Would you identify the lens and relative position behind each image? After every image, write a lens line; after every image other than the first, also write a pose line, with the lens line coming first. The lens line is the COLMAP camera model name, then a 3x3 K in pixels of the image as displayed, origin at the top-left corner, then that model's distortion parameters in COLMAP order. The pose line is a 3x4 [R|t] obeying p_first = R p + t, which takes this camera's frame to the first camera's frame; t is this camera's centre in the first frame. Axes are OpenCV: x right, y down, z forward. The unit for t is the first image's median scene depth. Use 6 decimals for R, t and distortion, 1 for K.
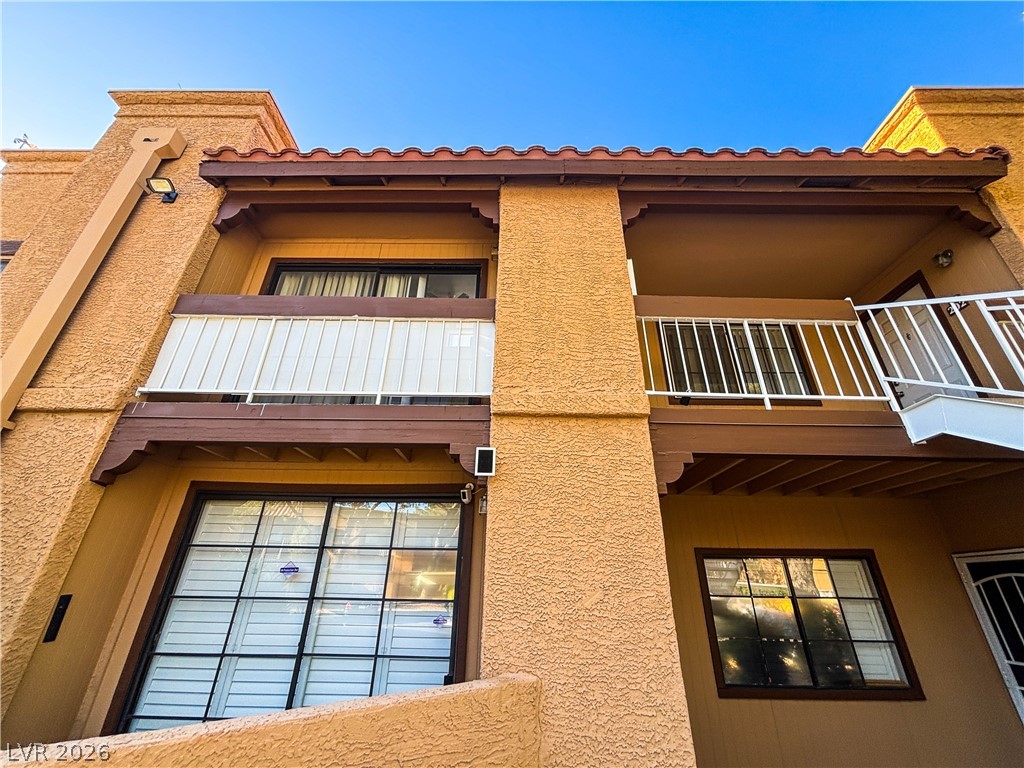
lens RADIAL K [[414.7, 0, 513.2], [0, 414.7, 383.6], [0, 0, 1]] dist [0.001383, -0.000667]
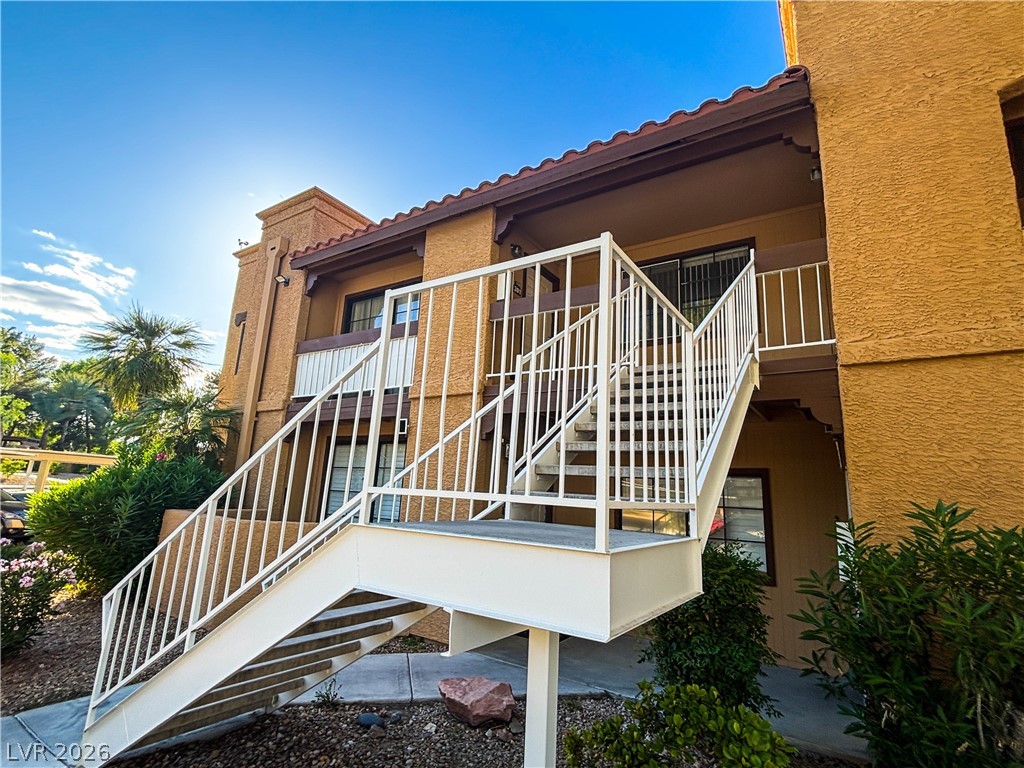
lens RADIAL K [[514.8, 0, 512.0], [0, 514.8, 384.0], [0, 0, 1]] dist [0.002832, 0.000137]
pose [[0.838640, -0.090633, -0.537093, 1.190602], [0.207823, 0.964707, 0.161712, -0.200139], [0.503481, -0.247238, 0.827877, -0.468179]]
